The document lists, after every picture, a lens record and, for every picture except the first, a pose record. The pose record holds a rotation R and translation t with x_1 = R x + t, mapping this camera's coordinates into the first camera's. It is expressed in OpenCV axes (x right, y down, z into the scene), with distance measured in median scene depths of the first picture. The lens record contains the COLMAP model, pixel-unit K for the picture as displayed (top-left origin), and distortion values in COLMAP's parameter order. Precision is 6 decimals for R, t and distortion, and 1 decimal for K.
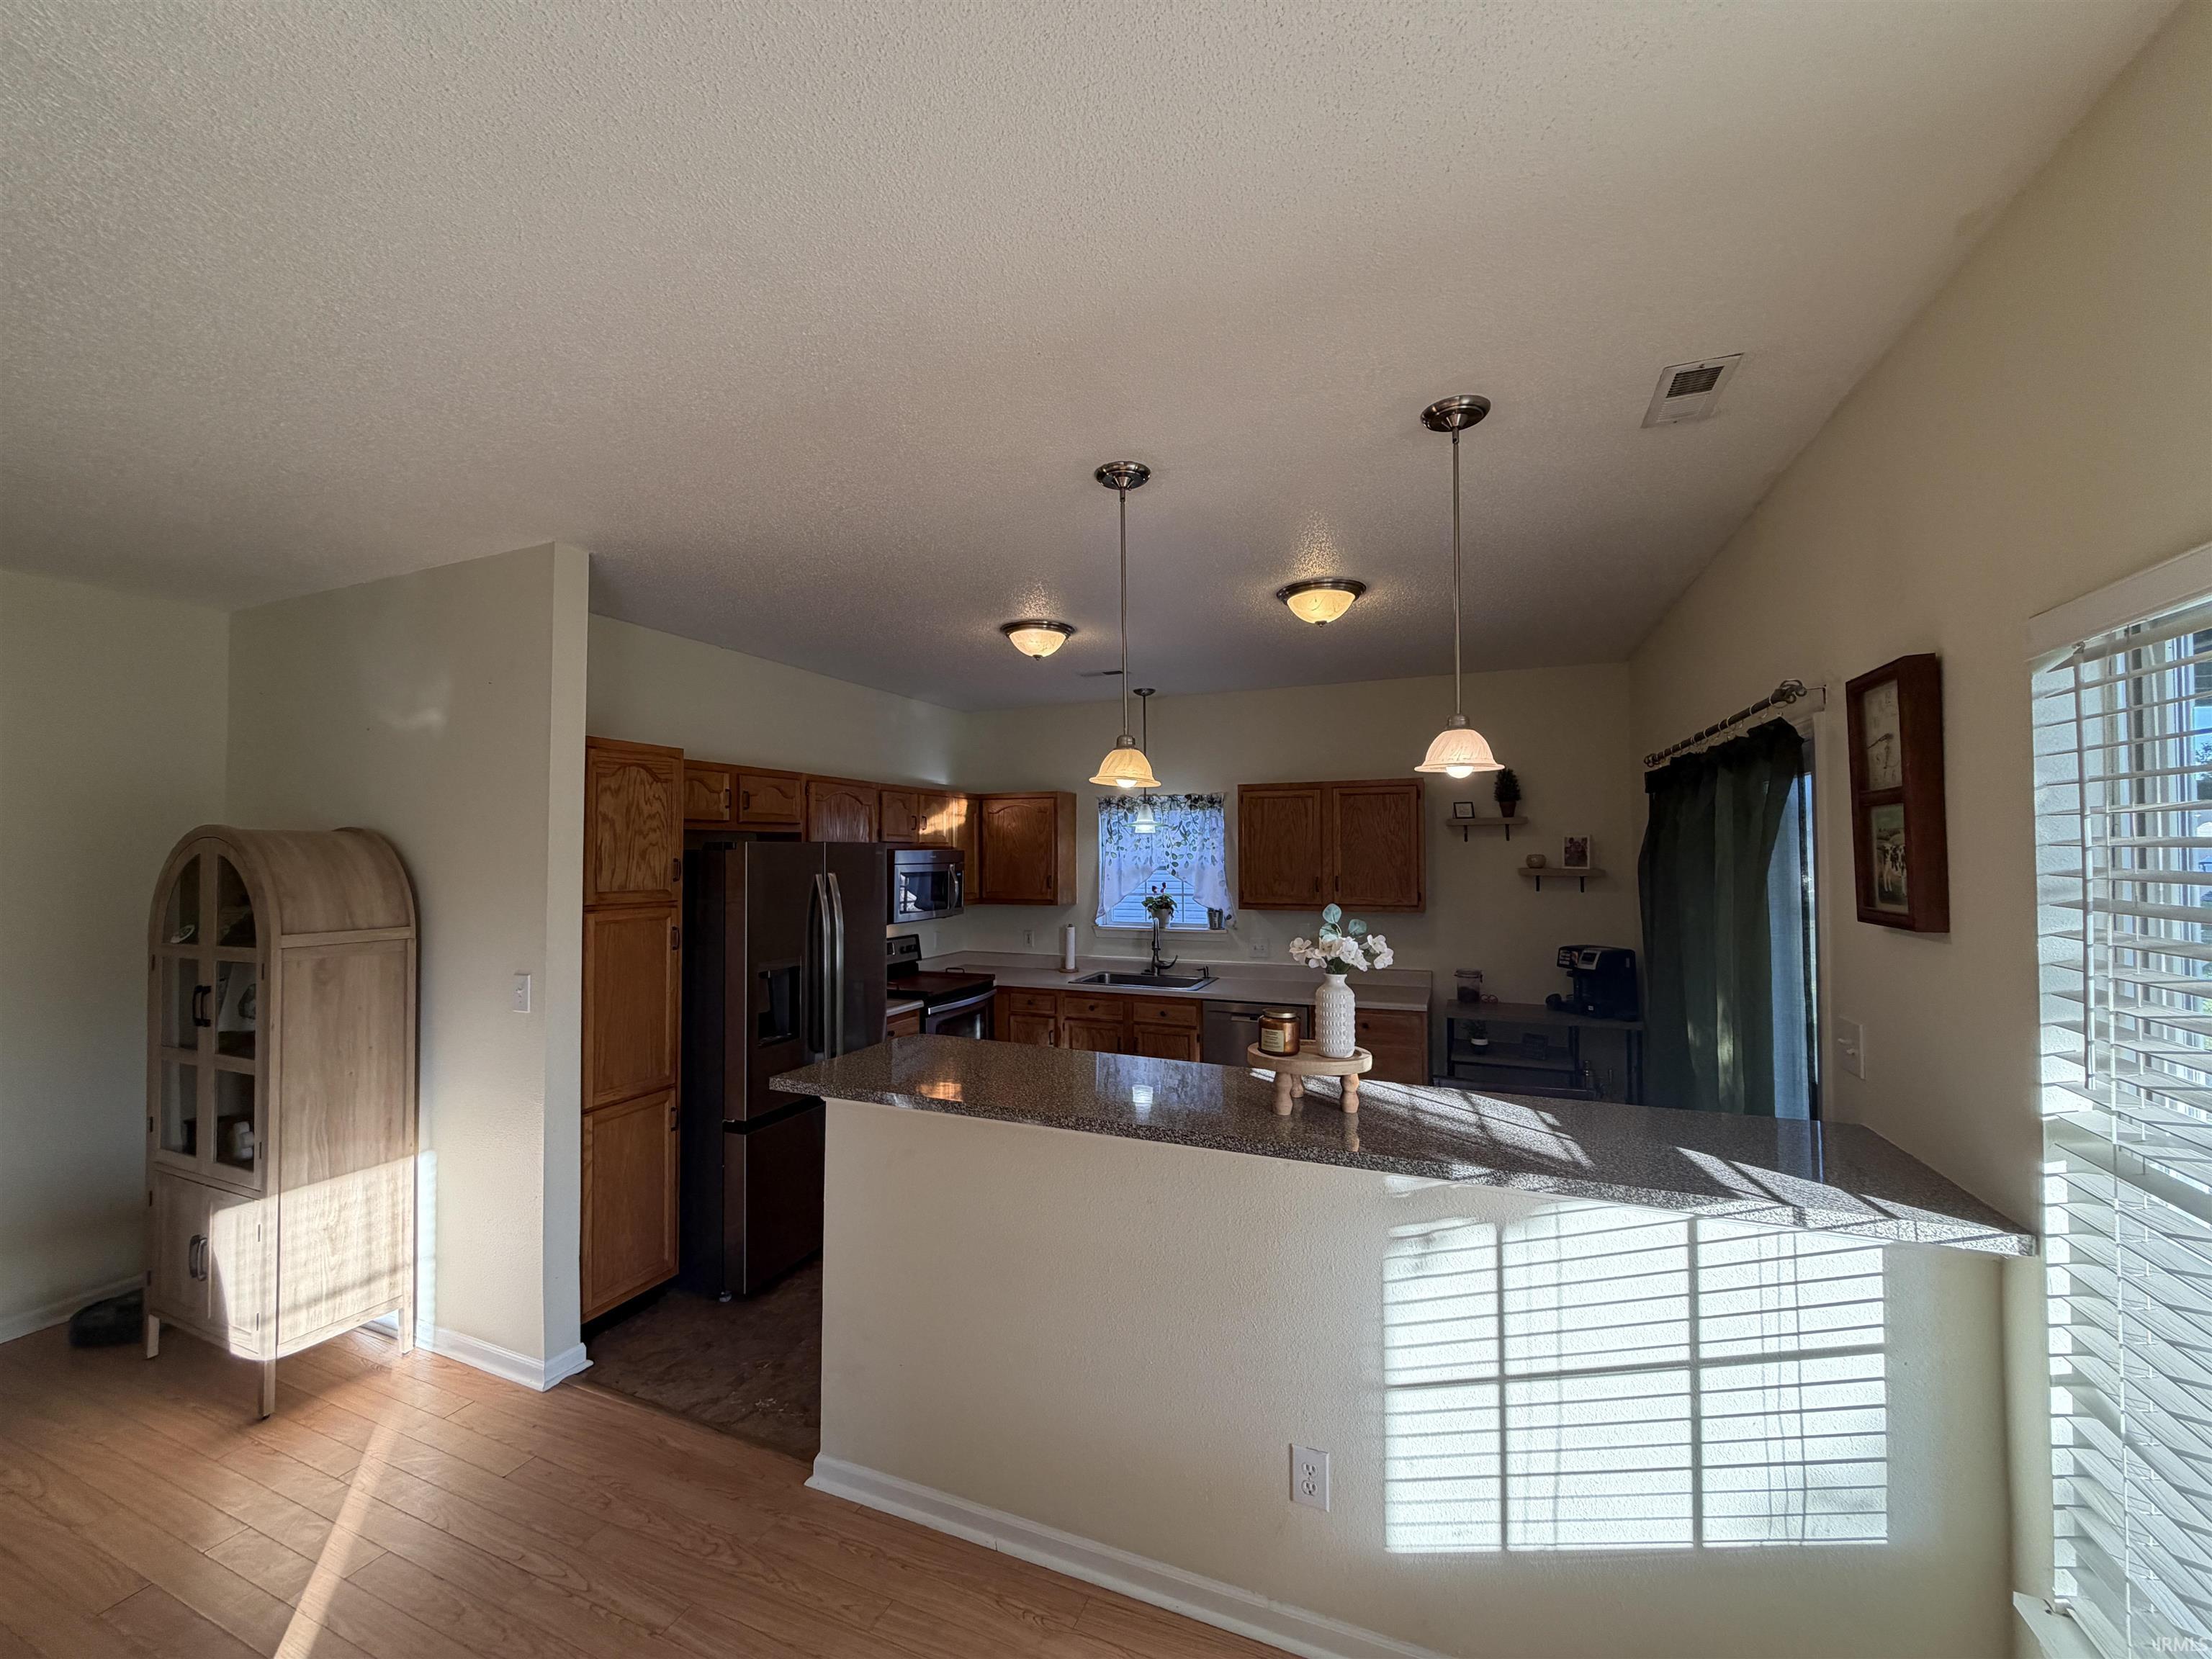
lens RADIAL K [[878.7, 0, 1096.8], [0, 878.7, 831.7], [0, 0, 1]] dist [-0.000765, 0.000051]
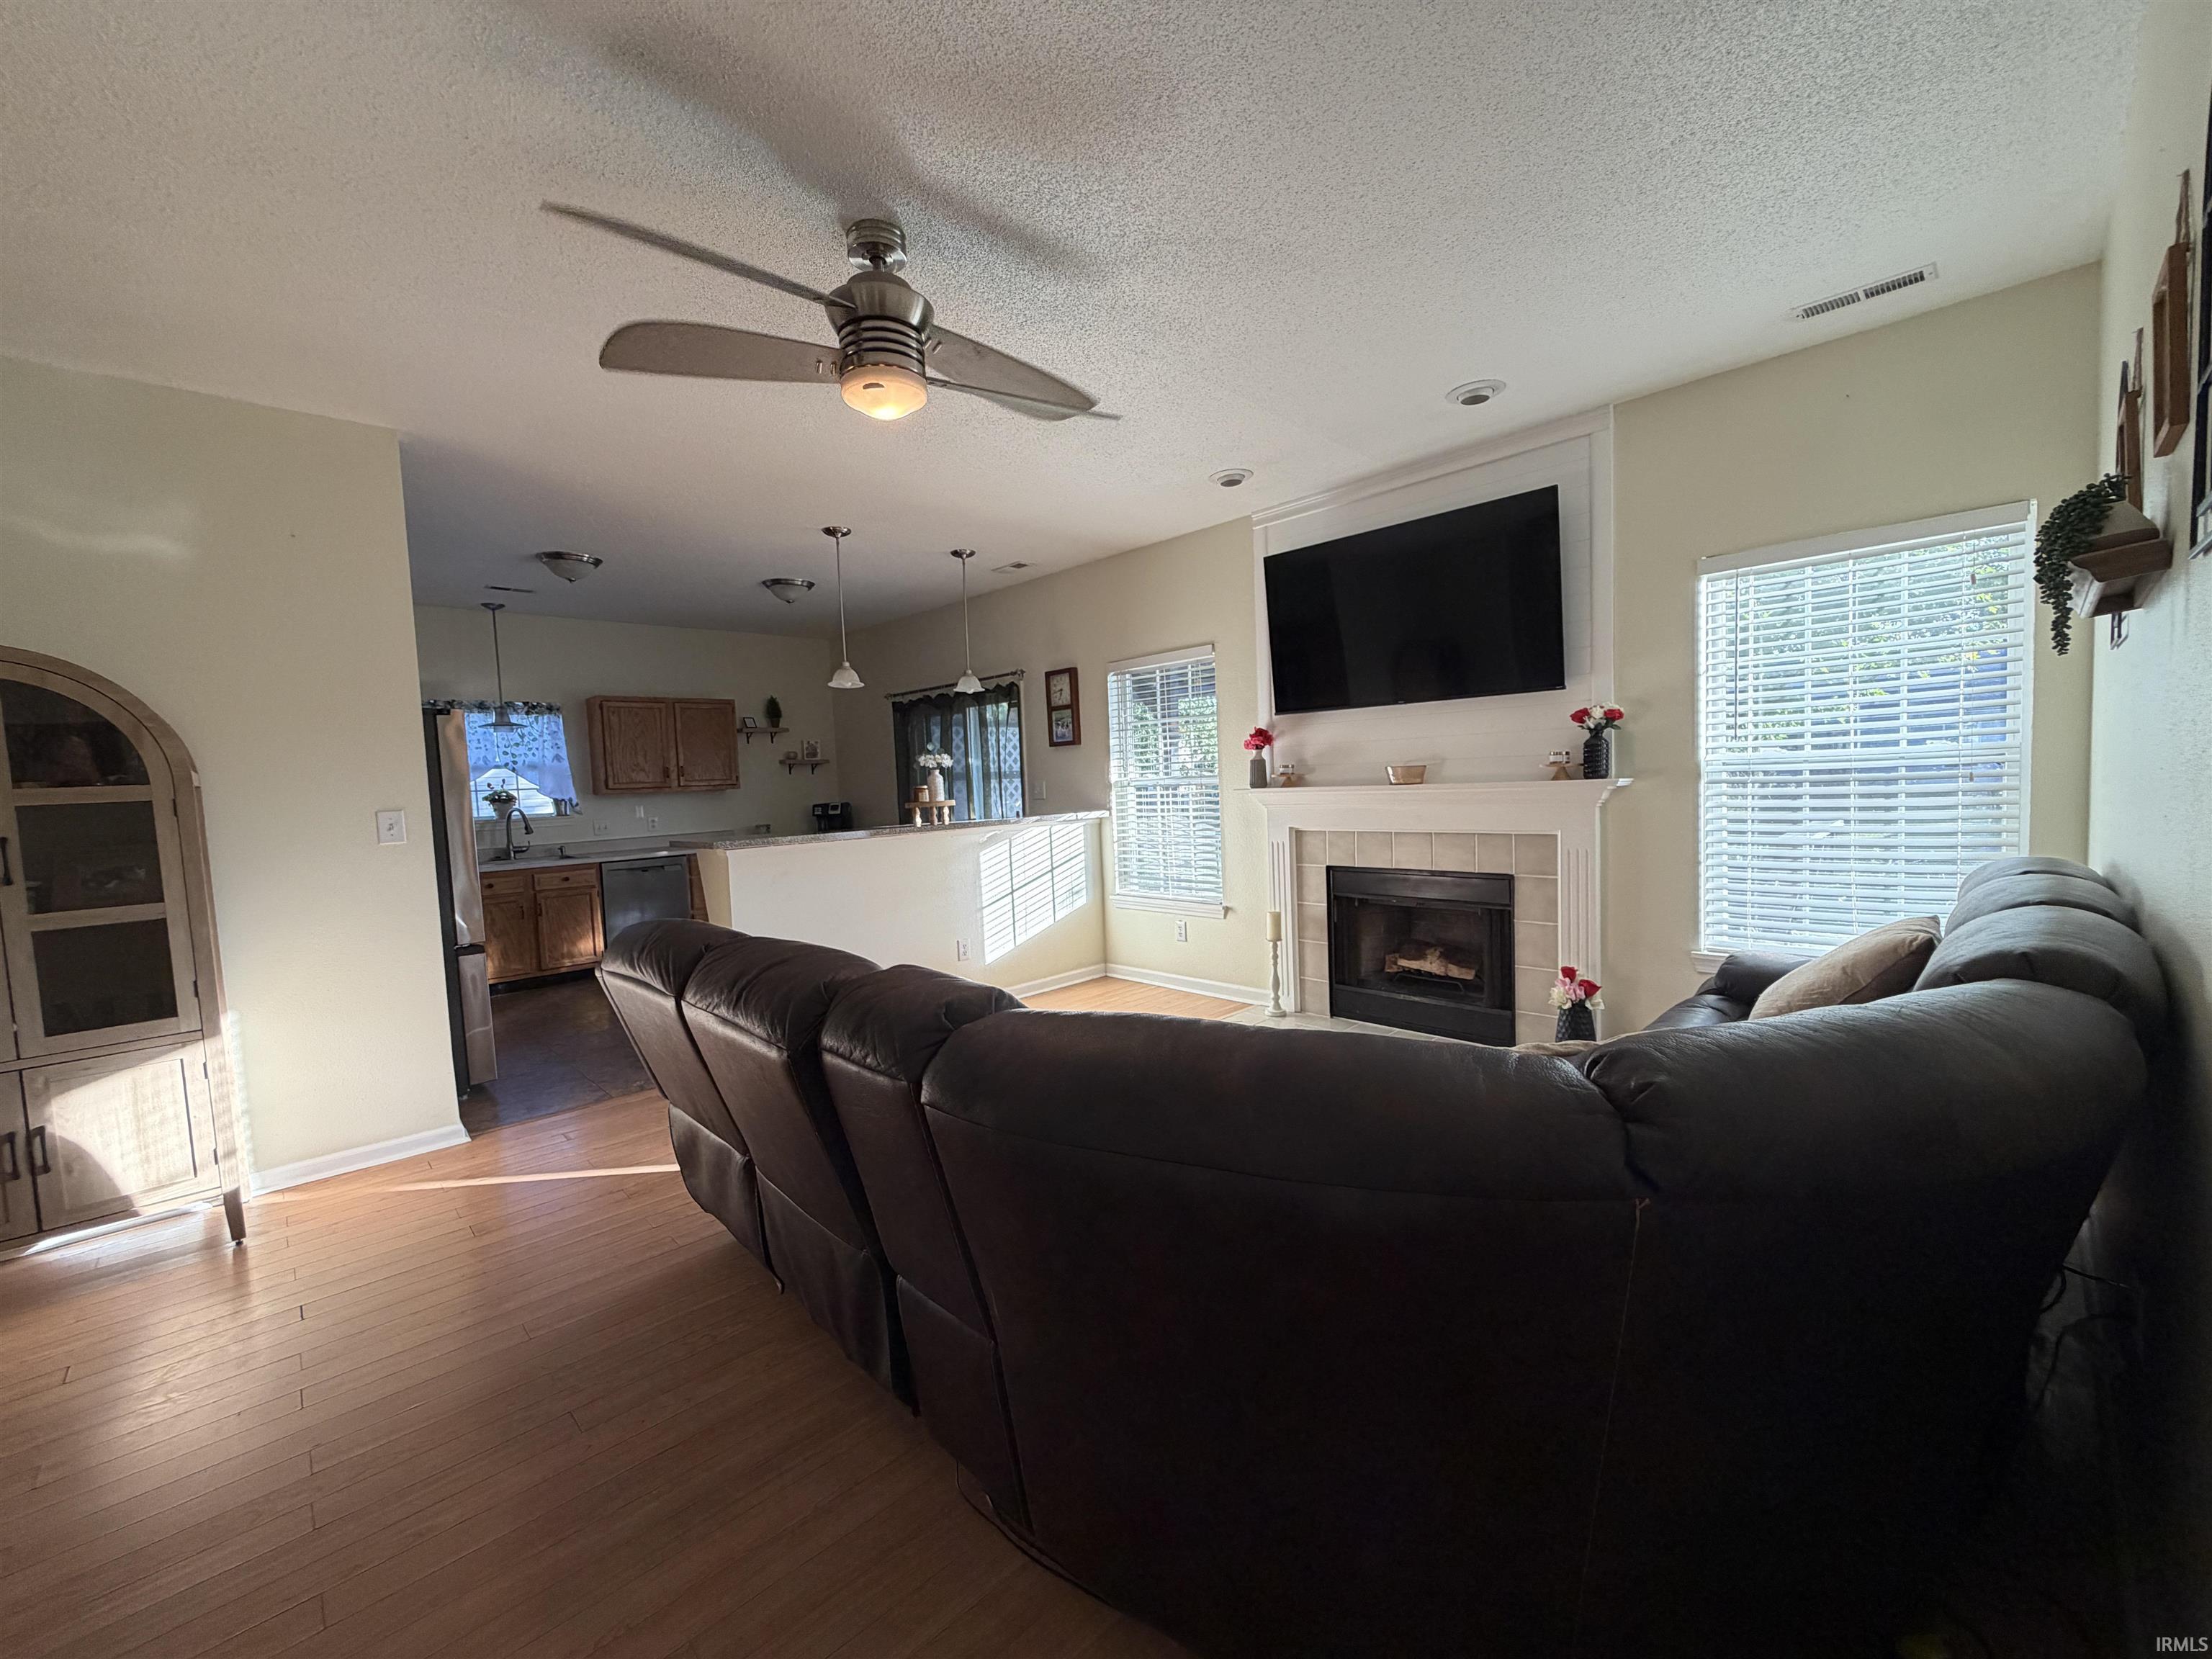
lens RADIAL K [[878.7, 0, 1096.8], [0, 878.7, 831.7], [0, 0, 1]] dist [-0.000765, 0.000051]
pose [[0.386544, -0.067888, 0.919769, -0.790264], [0.019875, 0.997669, 0.065285, 0.079340], [-0.922057, -0.006955, 0.386992, -0.160191]]
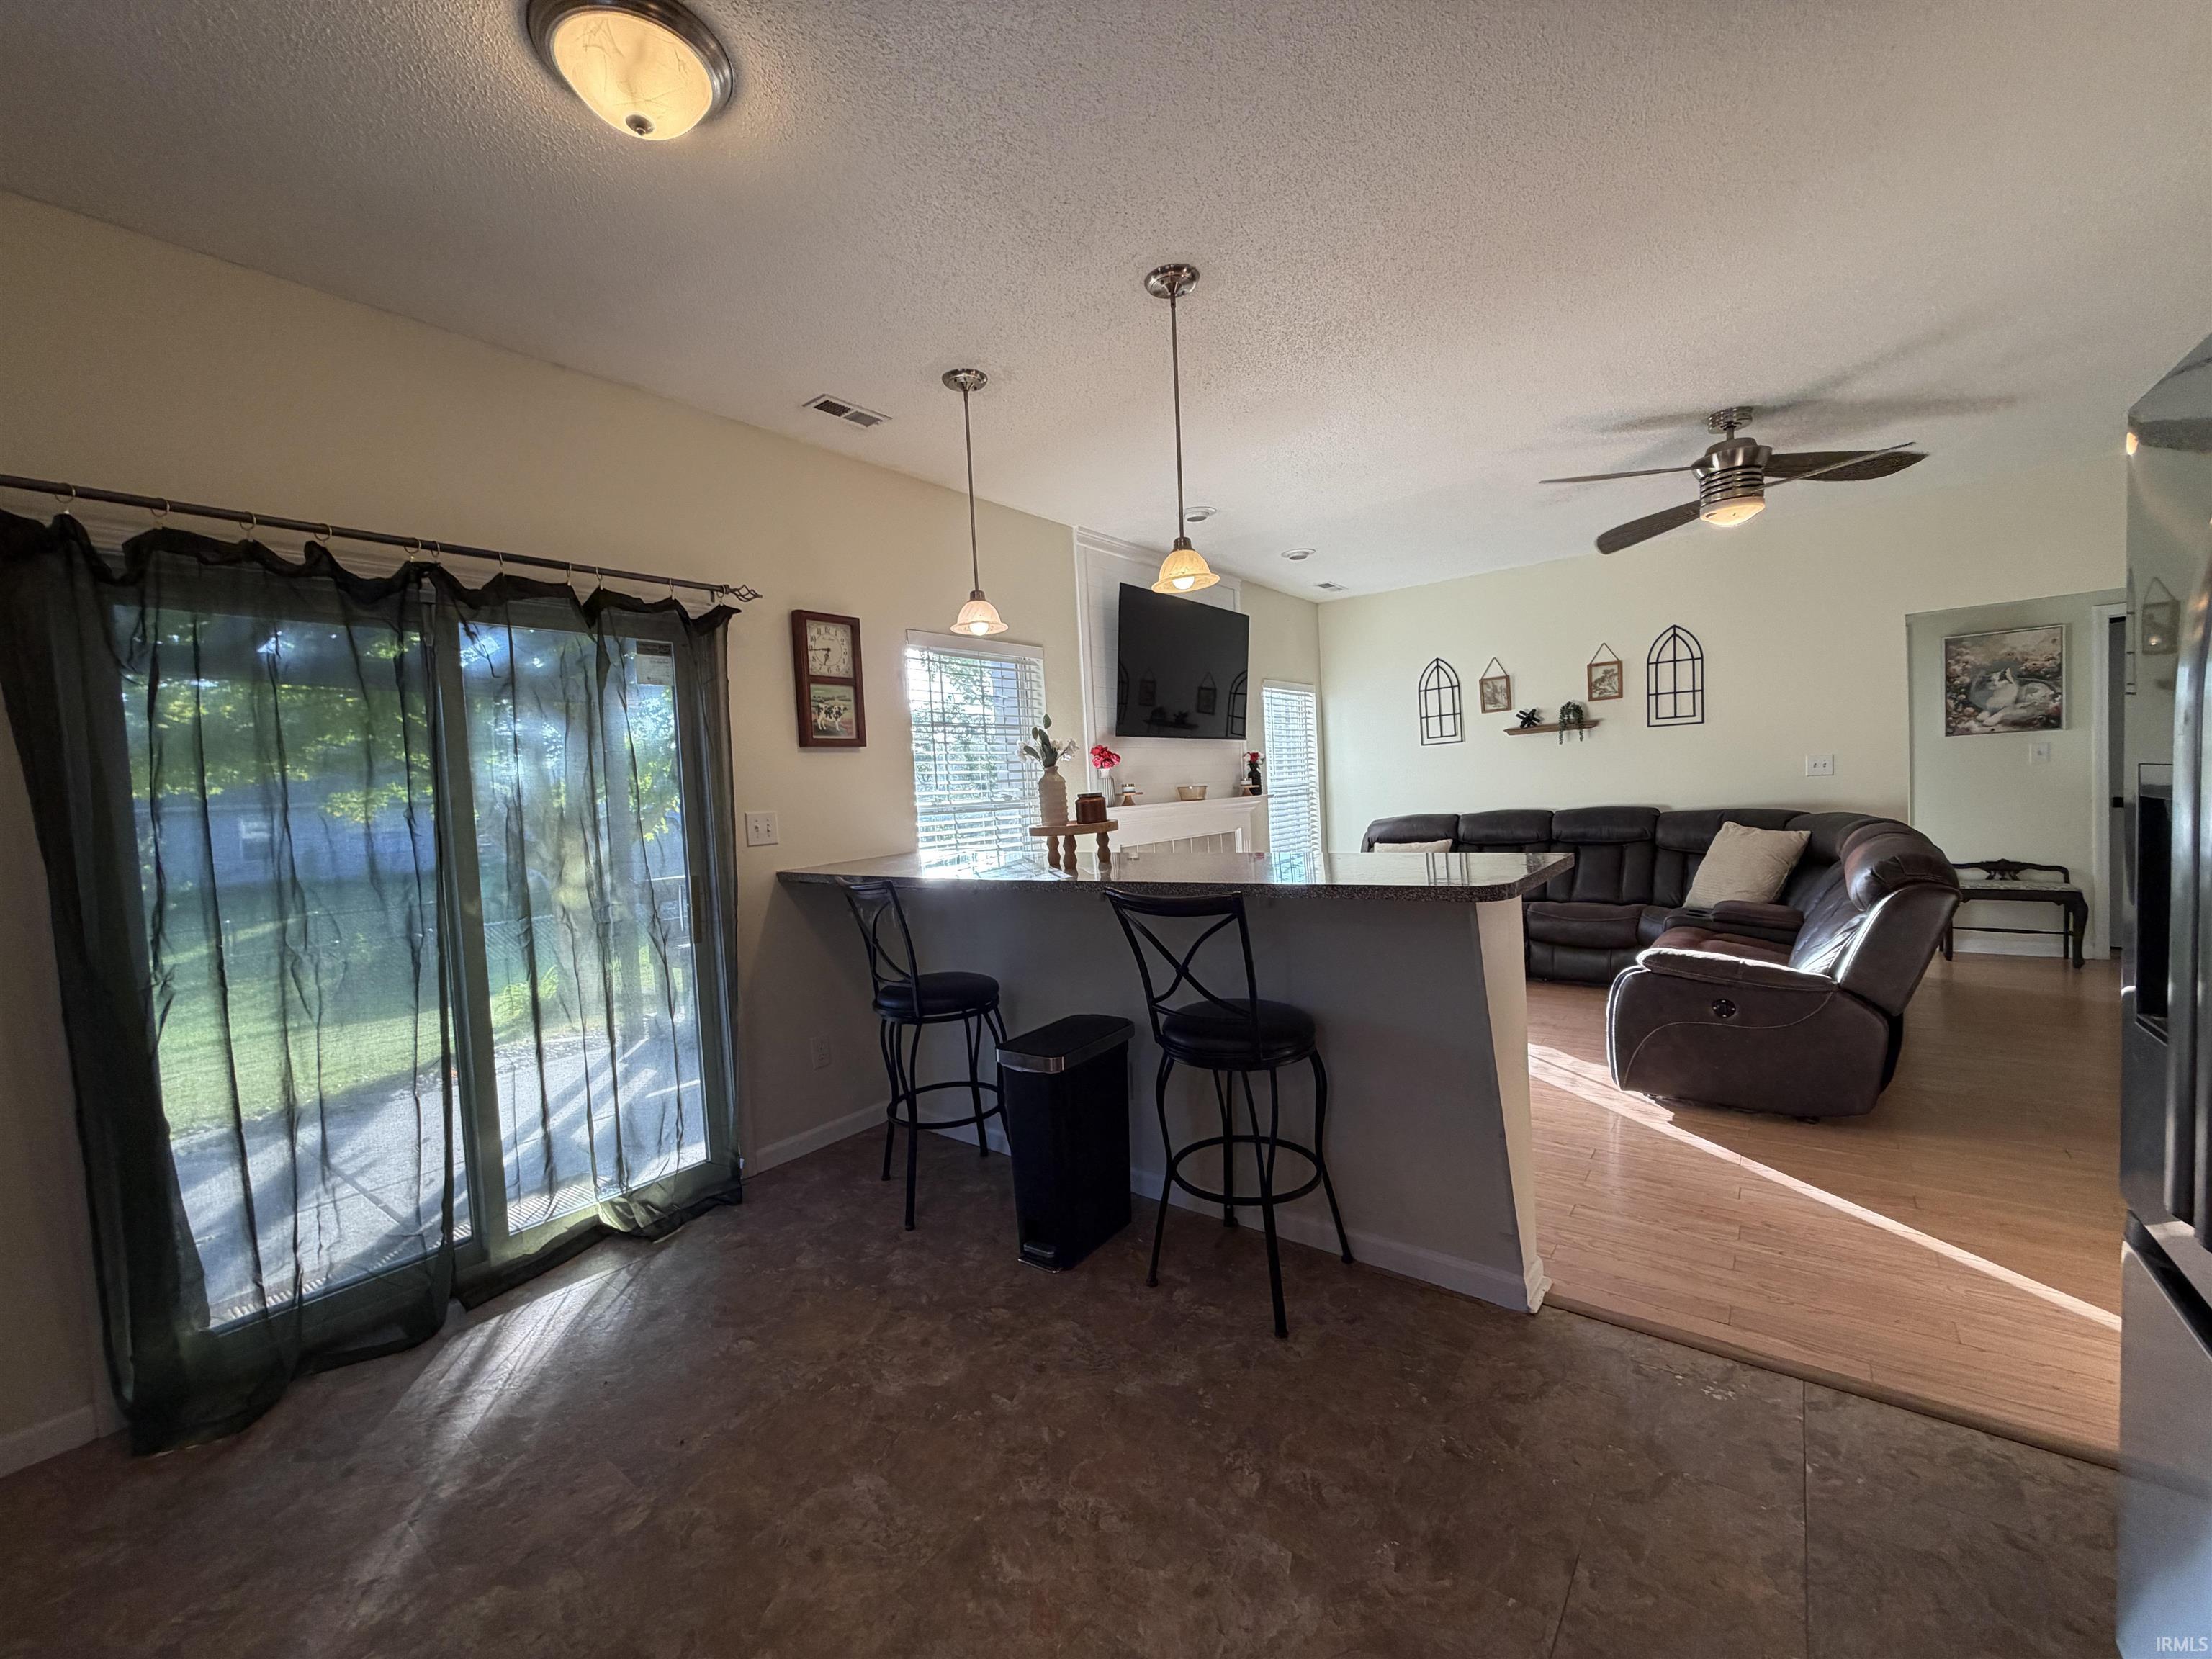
lens RADIAL K [[887.9, 0, 1106.0], [0, 887.9, 829.5], [0, 0, 1]] dist [0.000322, 0.000018]
pose [[-0.966575, 0.043873, 0.252603, -0.065602], [0.051425, 0.998403, 0.023369, 0.099246], [-0.251174, 0.035578, -0.967288, 0.981702]]
